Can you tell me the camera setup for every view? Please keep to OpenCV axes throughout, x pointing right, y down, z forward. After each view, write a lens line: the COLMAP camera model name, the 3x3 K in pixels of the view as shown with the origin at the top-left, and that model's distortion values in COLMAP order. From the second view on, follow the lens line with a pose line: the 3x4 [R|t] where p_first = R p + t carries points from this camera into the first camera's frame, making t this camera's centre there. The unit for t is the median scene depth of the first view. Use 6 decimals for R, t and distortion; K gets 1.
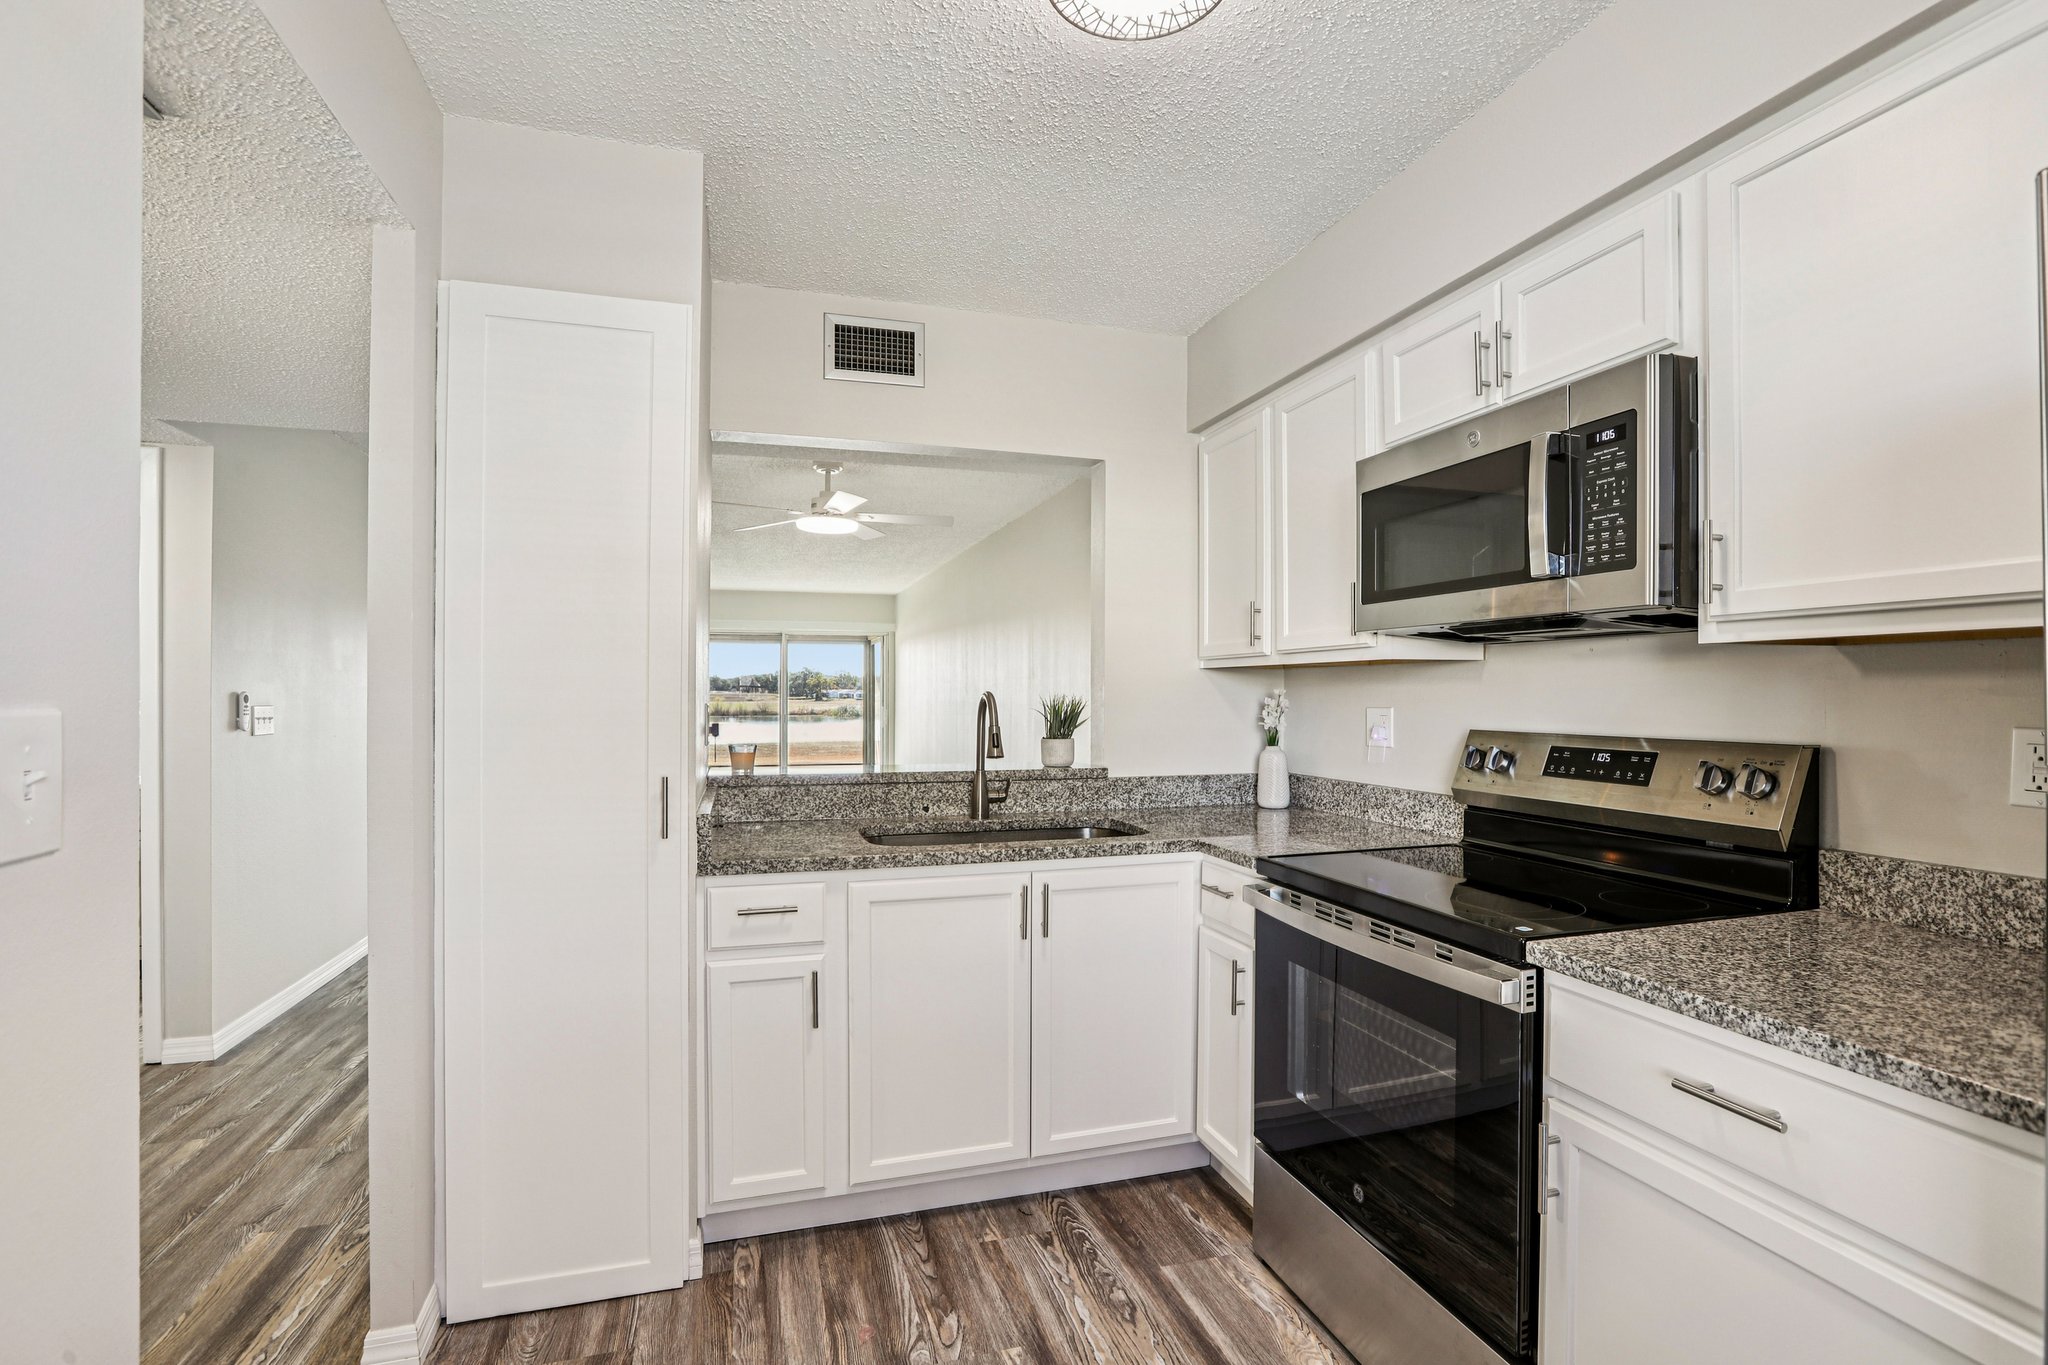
lens RADIAL K [[947.3, 0, 1015.7], [0, 947.3, 687.0], [0, 0, 1]] dist [-0.044463, 0.019678]
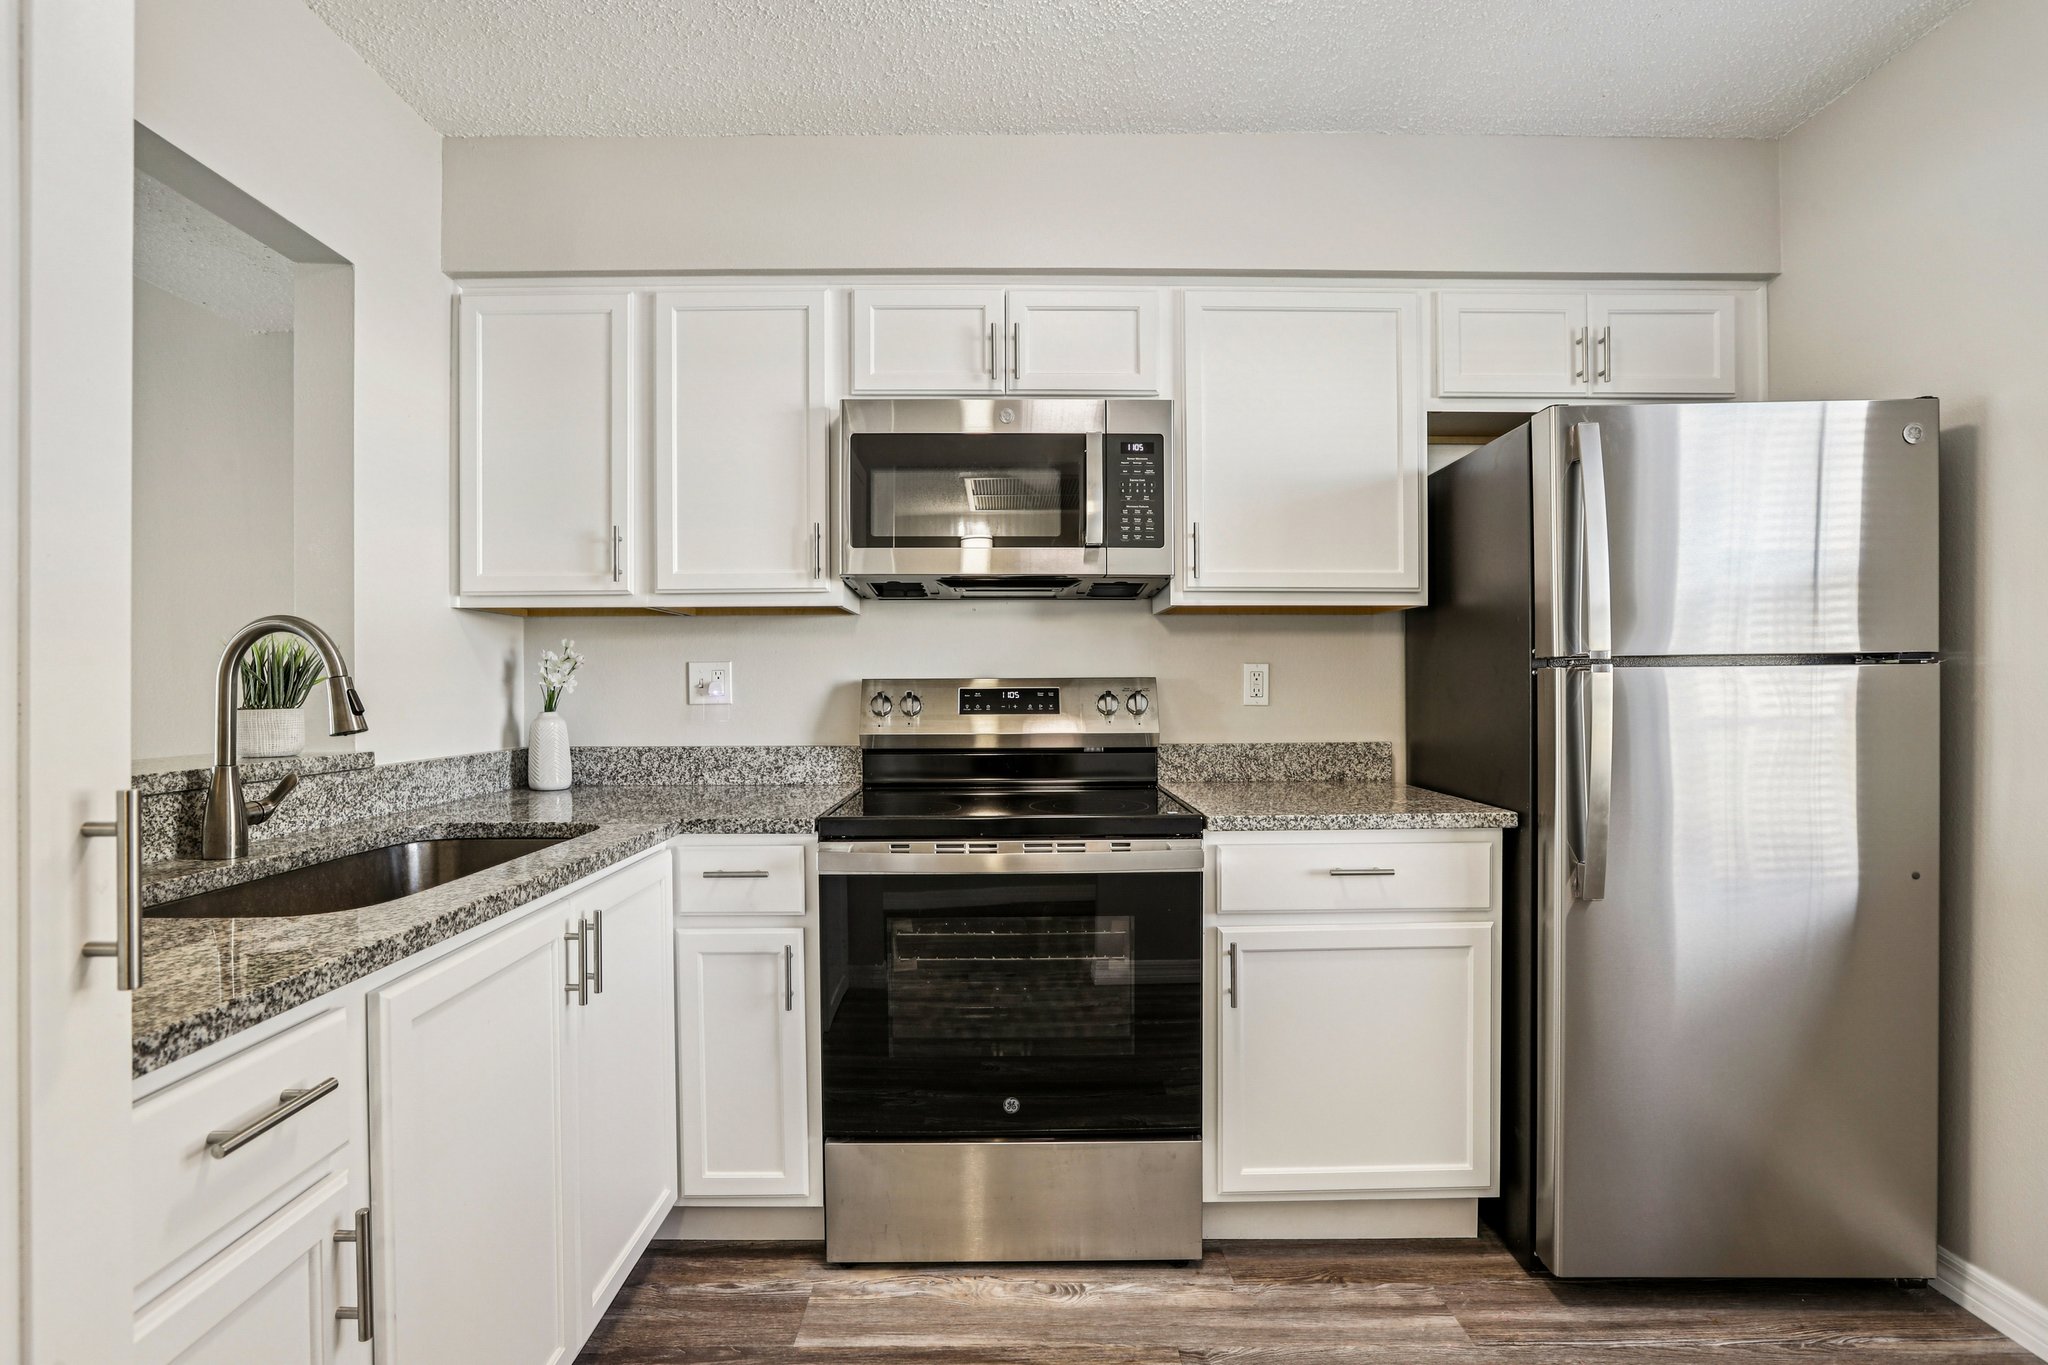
lens RADIAL K [[947.3, 0, 1015.7], [0, 947.3, 687.0], [0, 0, 1]] dist [-0.044463, 0.019678]
pose [[0.269636, -0.000092, 0.962962, -0.544597], [-0.002409, 0.999997, 0.000770, 0.057792], [-0.962959, -0.002527, 0.269635, 0.592786]]
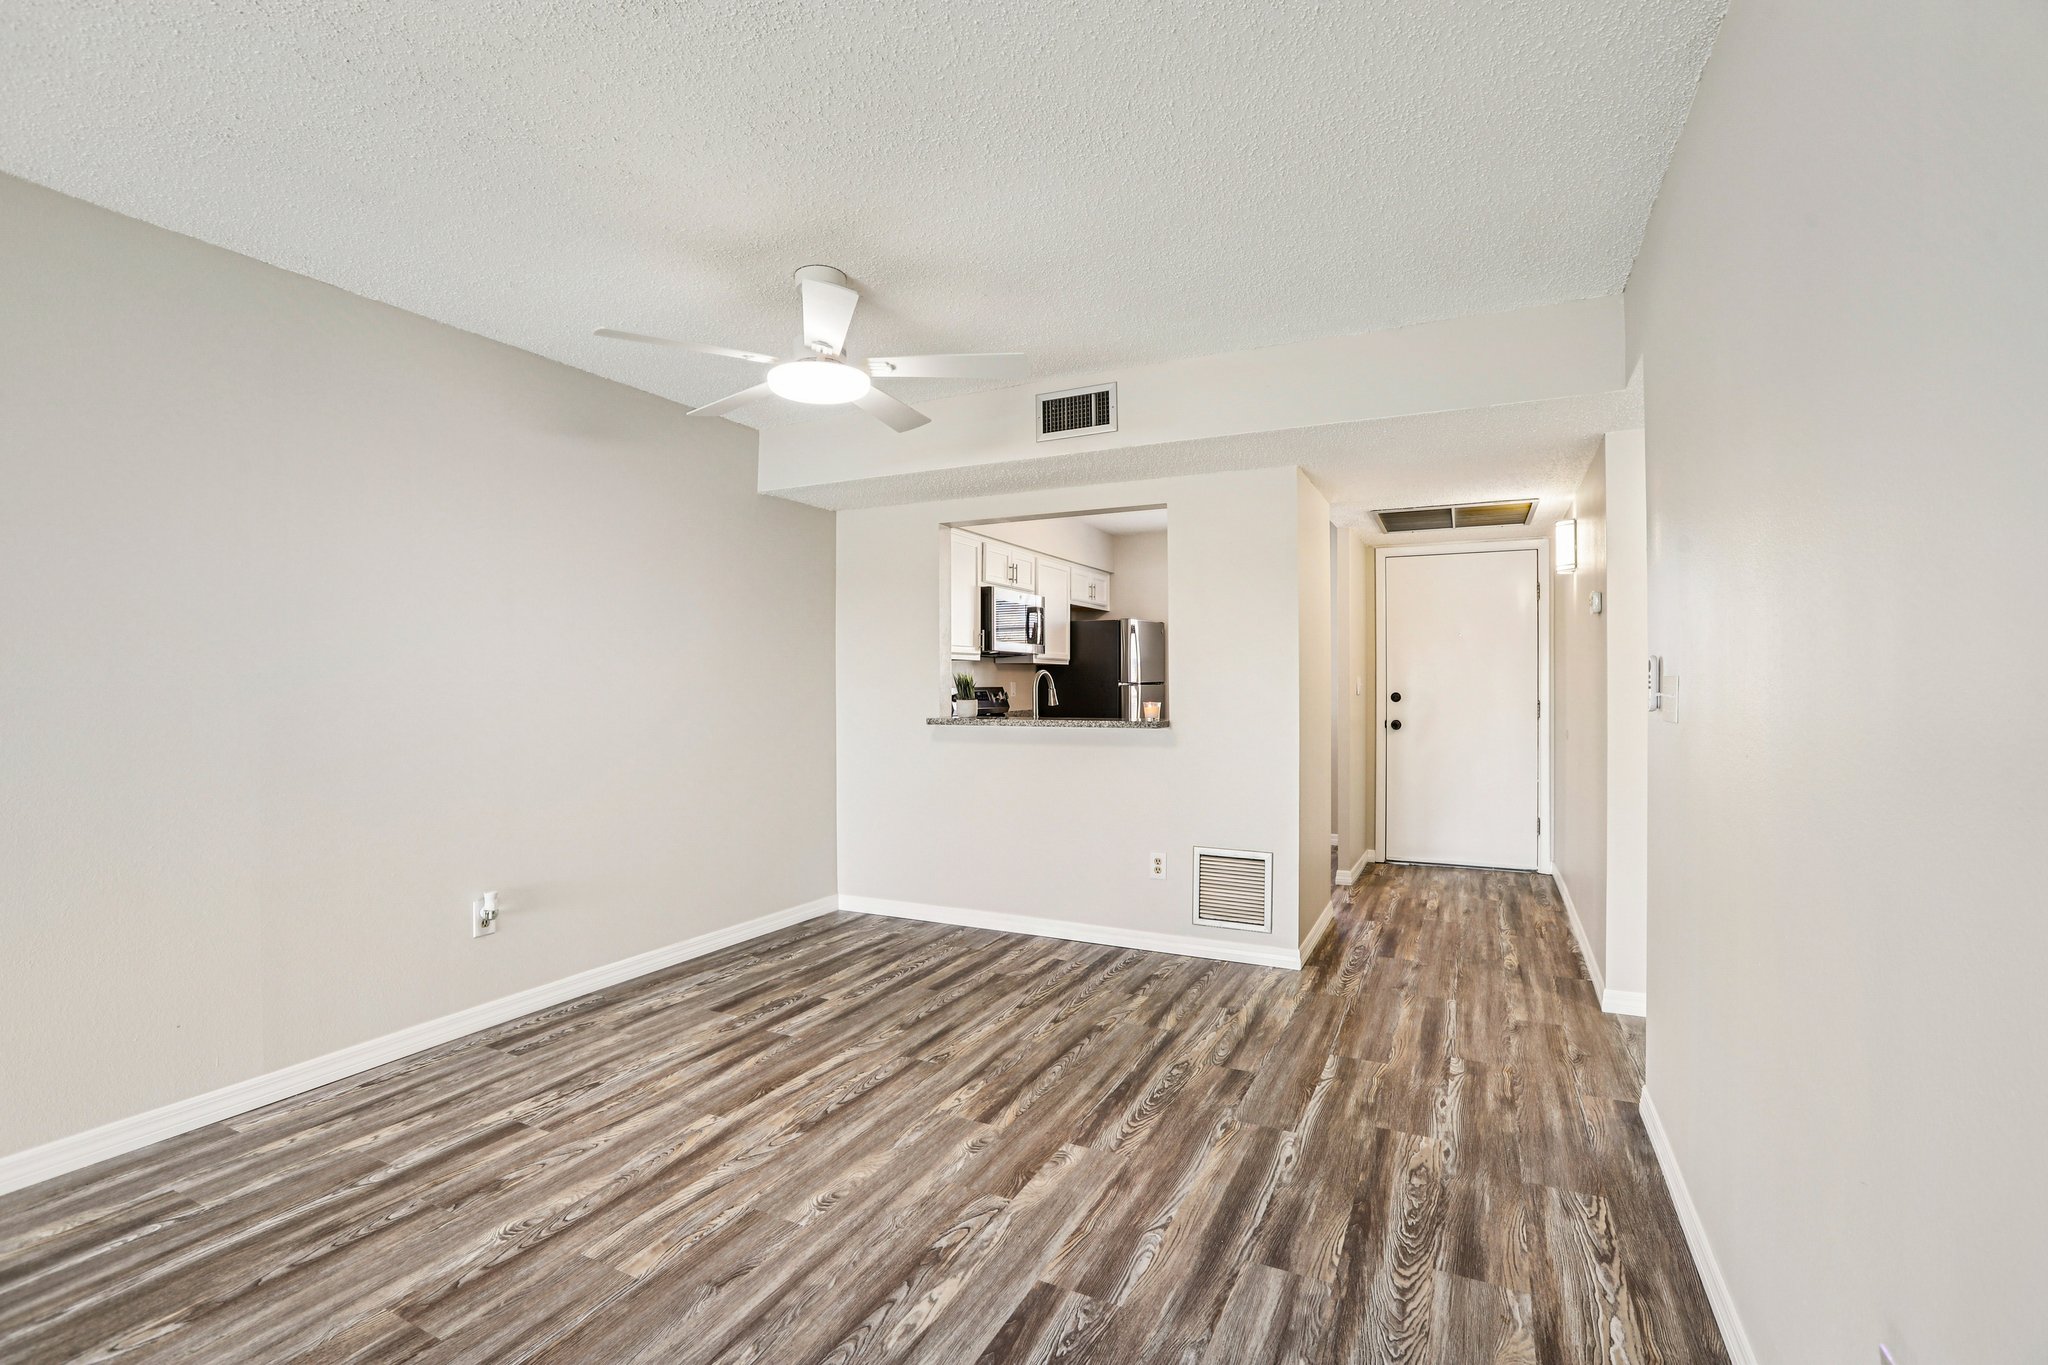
lens RADIAL K [[947.3, 0, 1015.7], [0, 947.3, 687.0], [0, 0, 1]] dist [-0.044463, 0.019678]
pose [[-0.735839, -0.003408, 0.677148, -1.532020], [-0.003595, 0.999993, 0.001127, 0.045418], [-0.677147, -0.001604, -0.735846, 2.978715]]
